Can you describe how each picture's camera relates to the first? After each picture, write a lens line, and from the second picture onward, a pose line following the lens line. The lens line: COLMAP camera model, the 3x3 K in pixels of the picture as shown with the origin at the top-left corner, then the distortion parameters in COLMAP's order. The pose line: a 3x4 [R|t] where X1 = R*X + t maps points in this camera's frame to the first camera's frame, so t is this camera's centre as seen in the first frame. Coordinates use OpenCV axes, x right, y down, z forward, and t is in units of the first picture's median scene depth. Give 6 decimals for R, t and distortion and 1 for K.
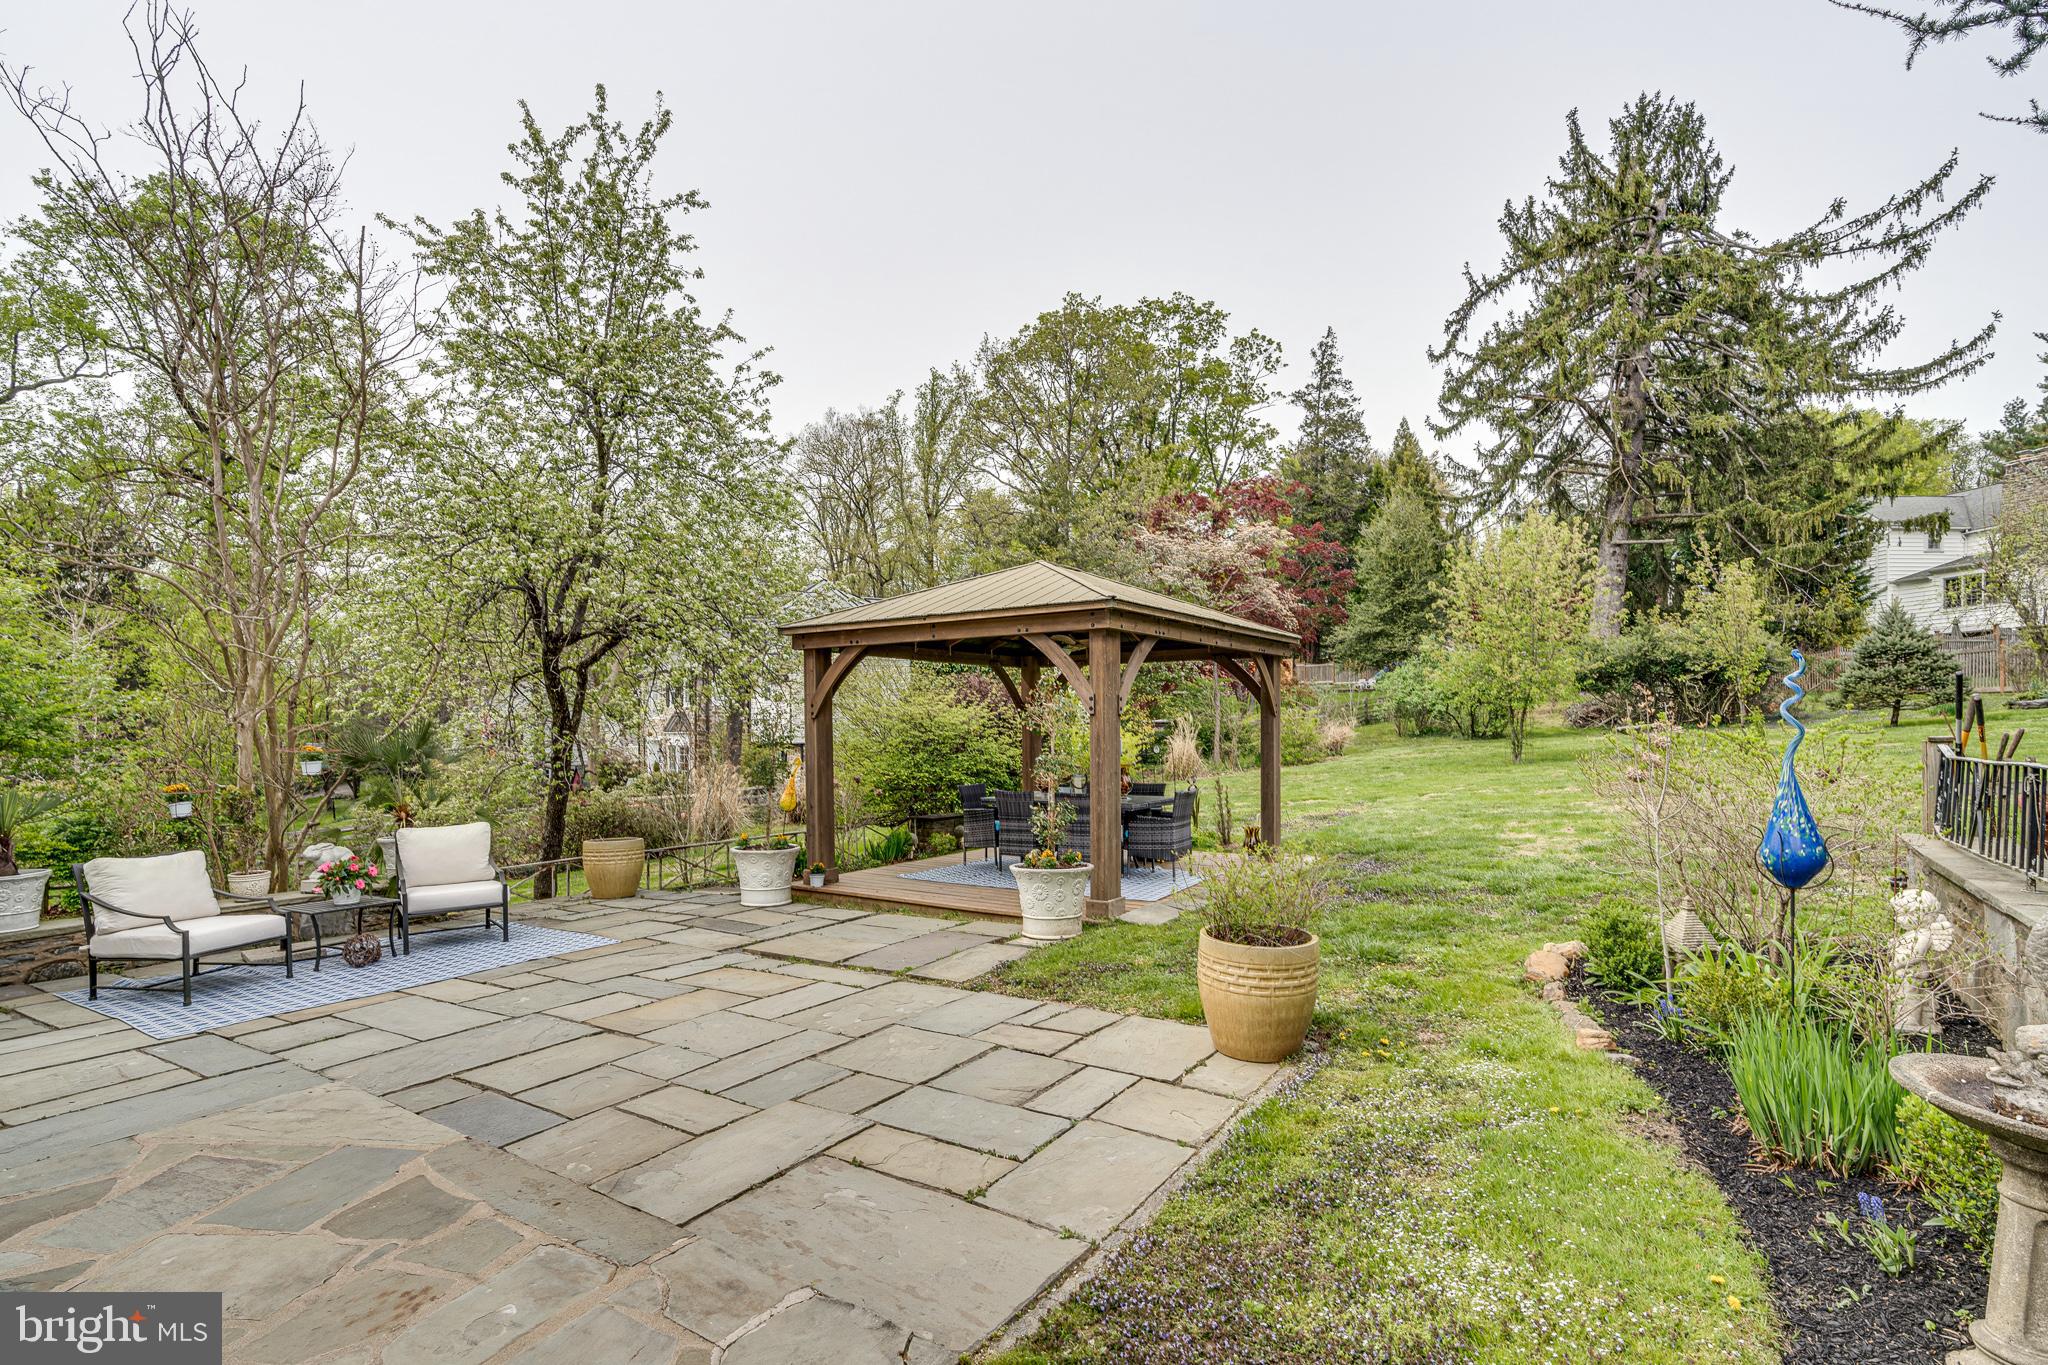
lens RADIAL K [[983.4, 0, 1027.6], [0, 983.4, 723.6], [0, 0, 1]] dist [0.000185, 0.000007]
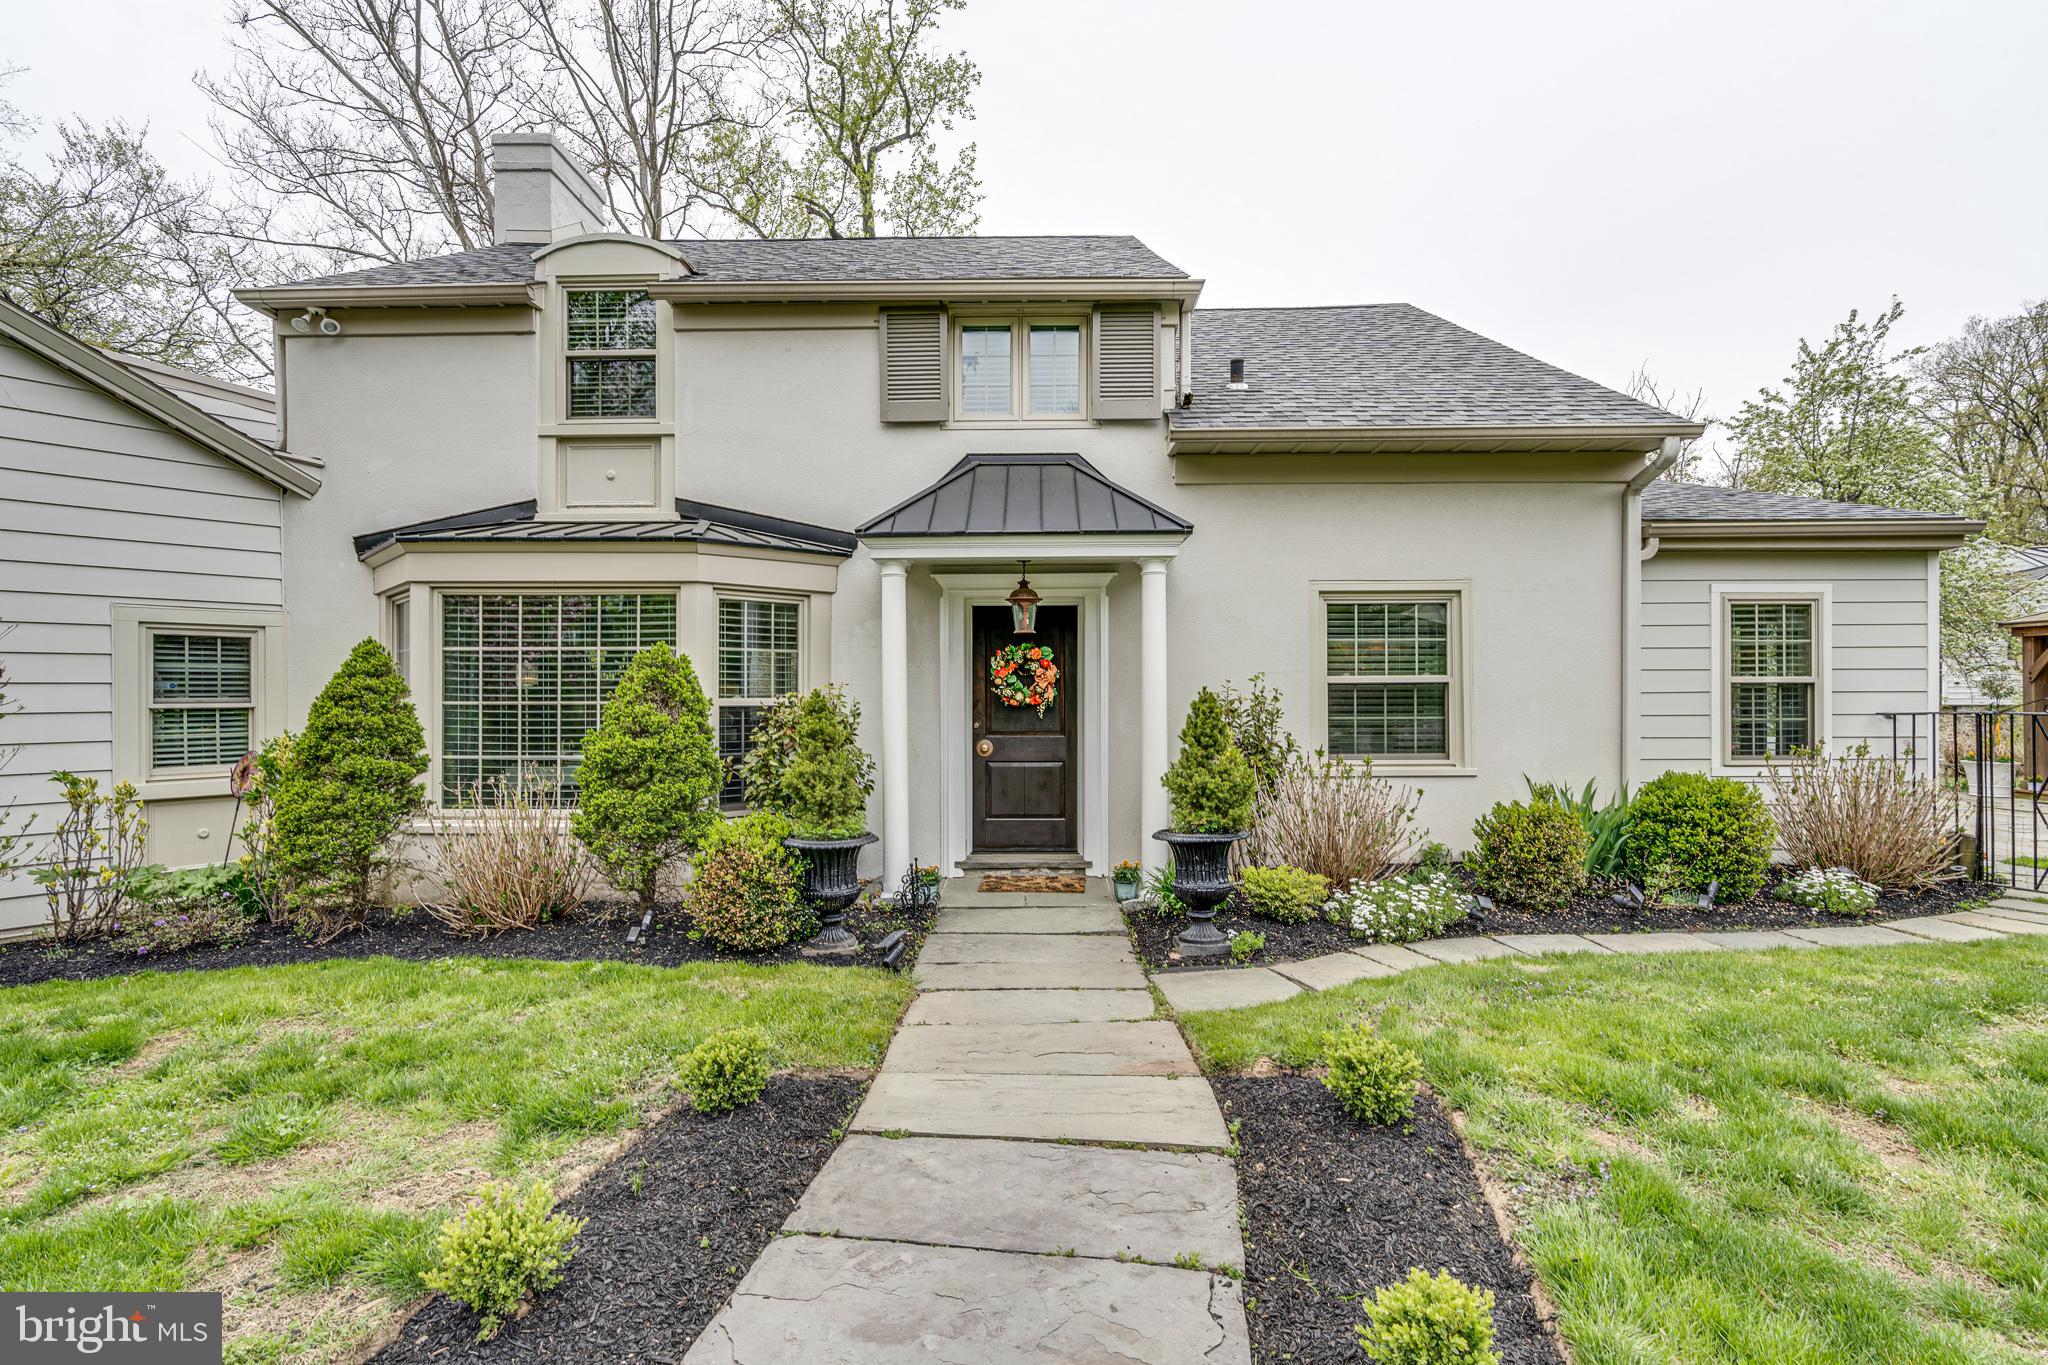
lens RADIAL K [[945.6, 0, 1024.0], [0, 945.6, 682.5], [0, 0, 1]] dist [-0.002032, -0.000226]
pose [[0.561613, -0.001442, -0.827399, 0.103663], [-0.000977, 0.999997, -0.002406, -0.001632], [0.827399, 0.002159, 0.561610, -1.044732]]
